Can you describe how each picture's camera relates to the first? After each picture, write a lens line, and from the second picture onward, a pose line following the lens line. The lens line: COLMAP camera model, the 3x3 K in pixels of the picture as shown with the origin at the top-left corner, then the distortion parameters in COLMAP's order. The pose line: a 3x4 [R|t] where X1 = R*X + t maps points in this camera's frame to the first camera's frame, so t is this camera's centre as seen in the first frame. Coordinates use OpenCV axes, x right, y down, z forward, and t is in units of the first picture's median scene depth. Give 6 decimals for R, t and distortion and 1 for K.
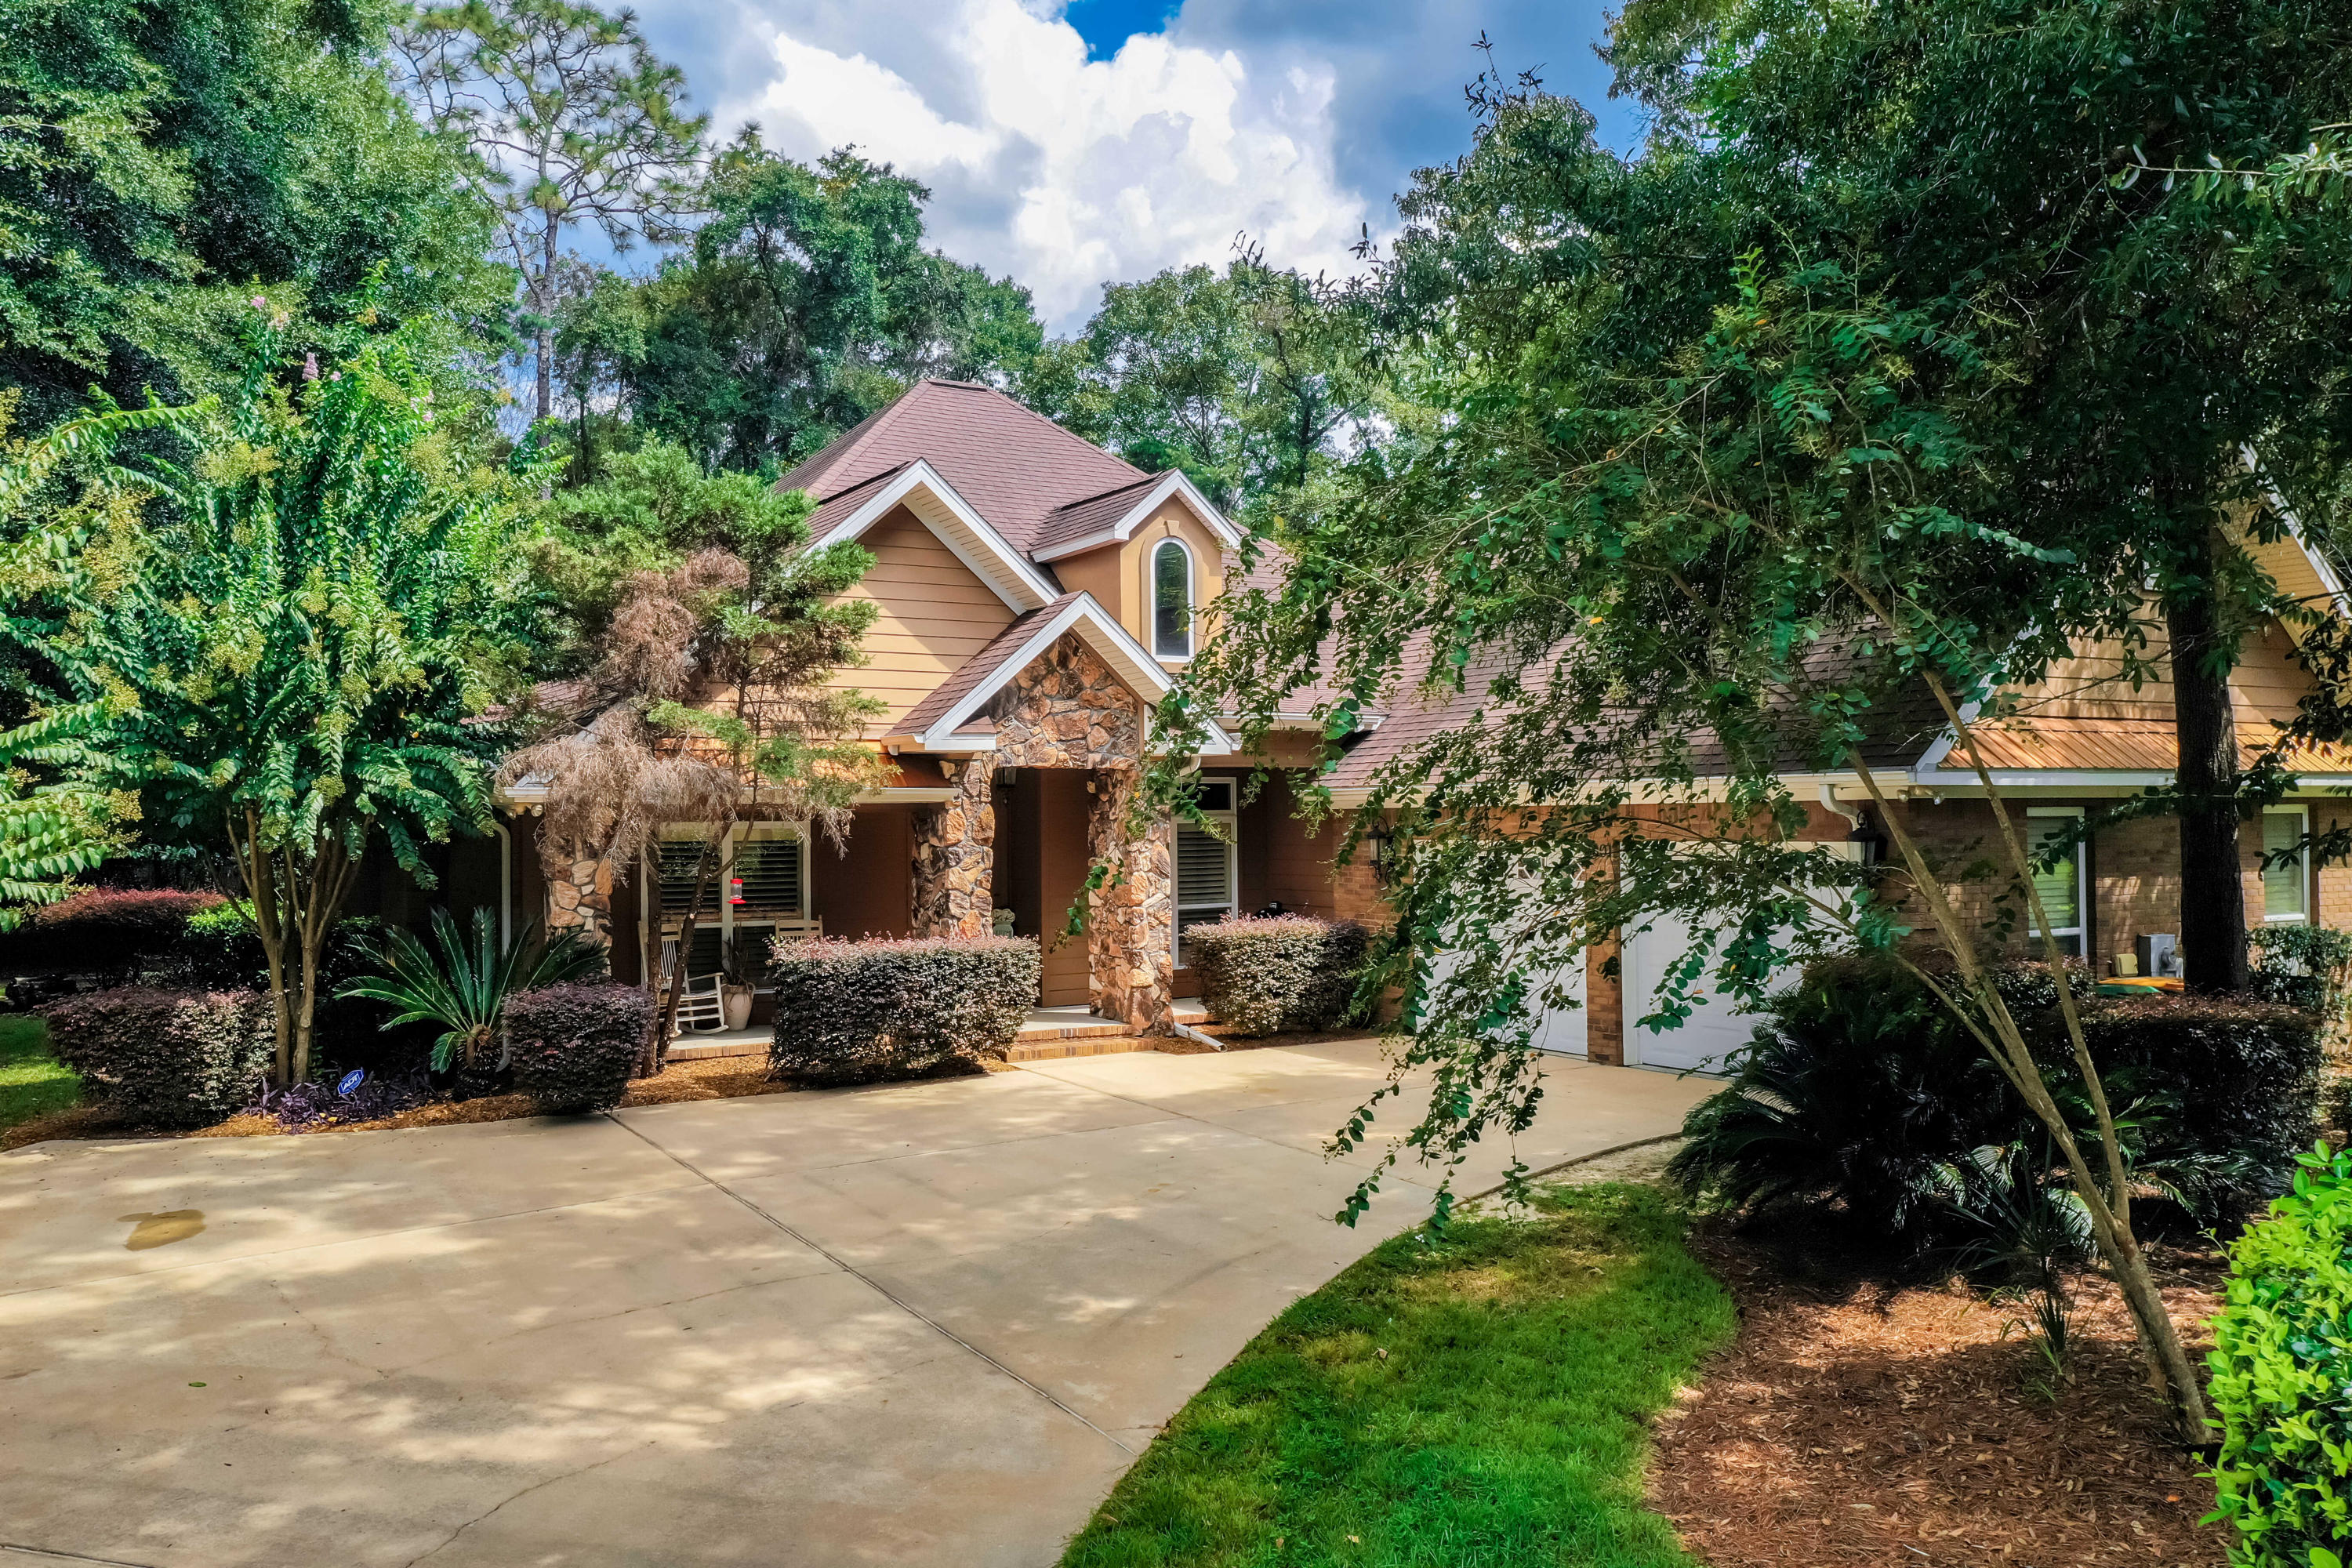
lens RADIAL K [[1866.2, 0, 1176.8], [0, 1866.2, 815.0], [0, 0, 1]] dist [0.025826, 0.001861]
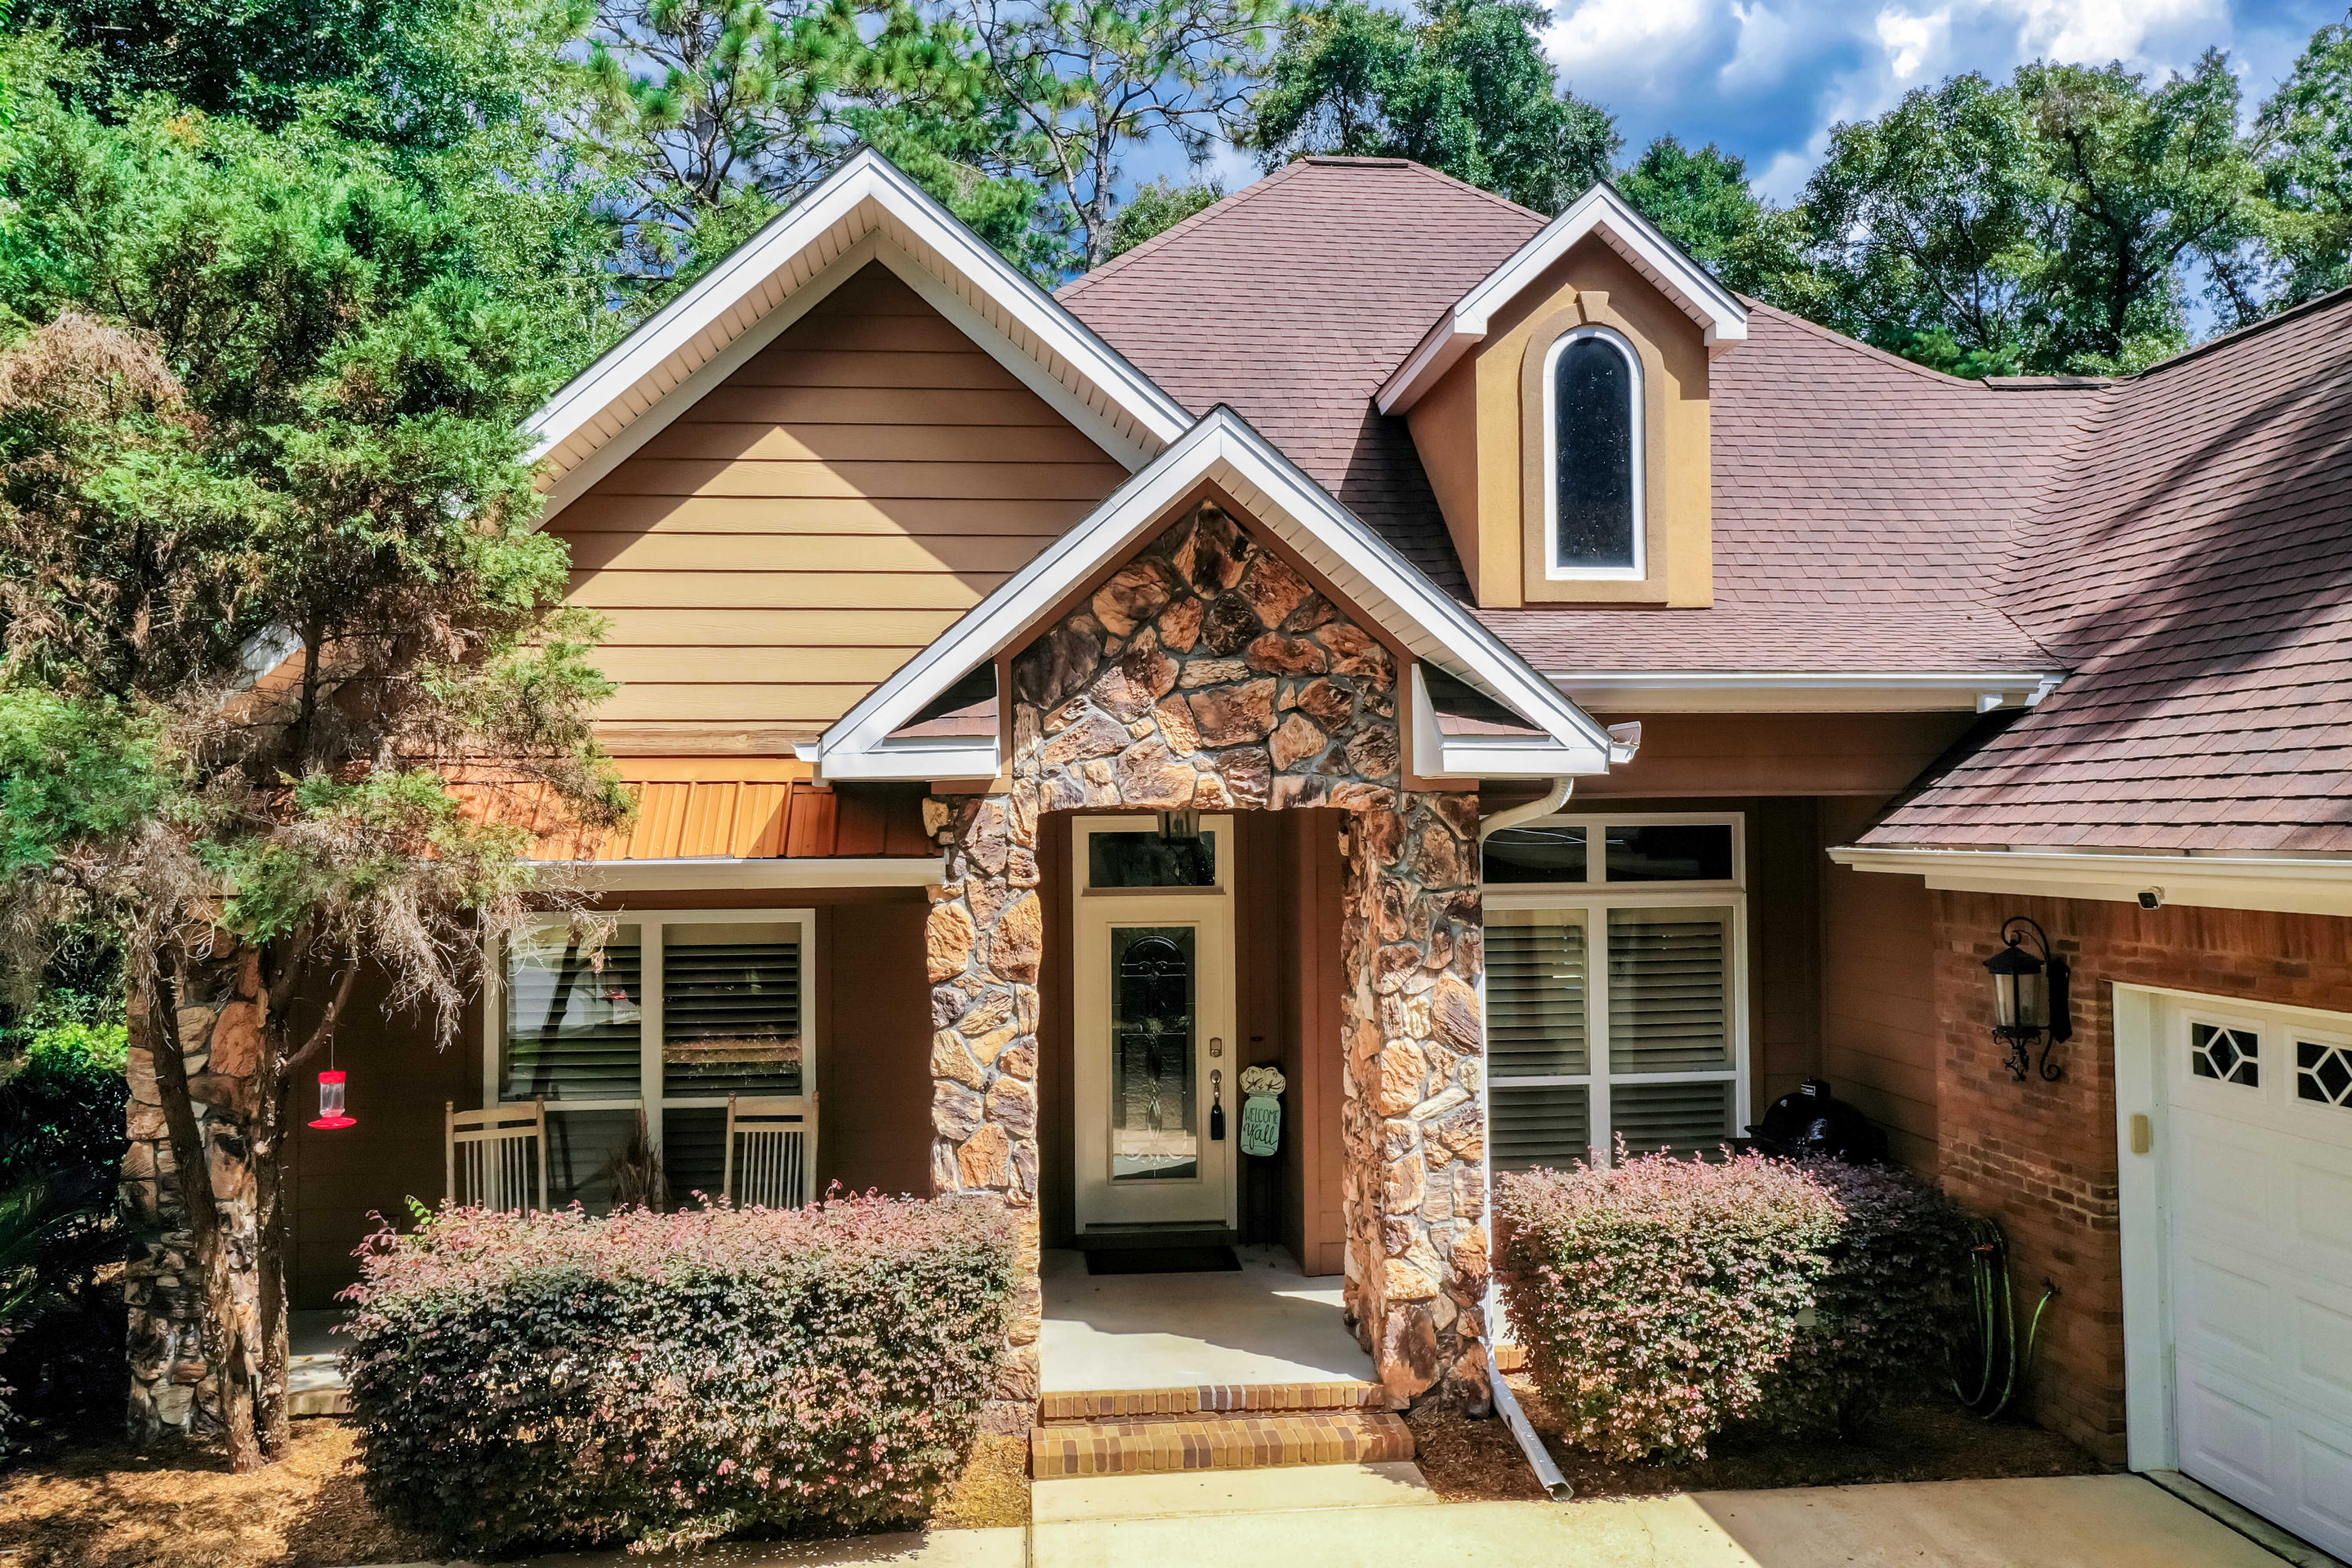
lens RADIAL K [[1866.2, 0, 1176.8], [0, 1866.2, 815.0], [0, 0, 1]] dist [0.025826, 0.001861]
pose [[0.905669, -0.002649, -0.423976, 0.121487], [0.003357, 0.999994, 0.000924, -0.023990], [0.423971, -0.002260, 0.905673, 0.581667]]
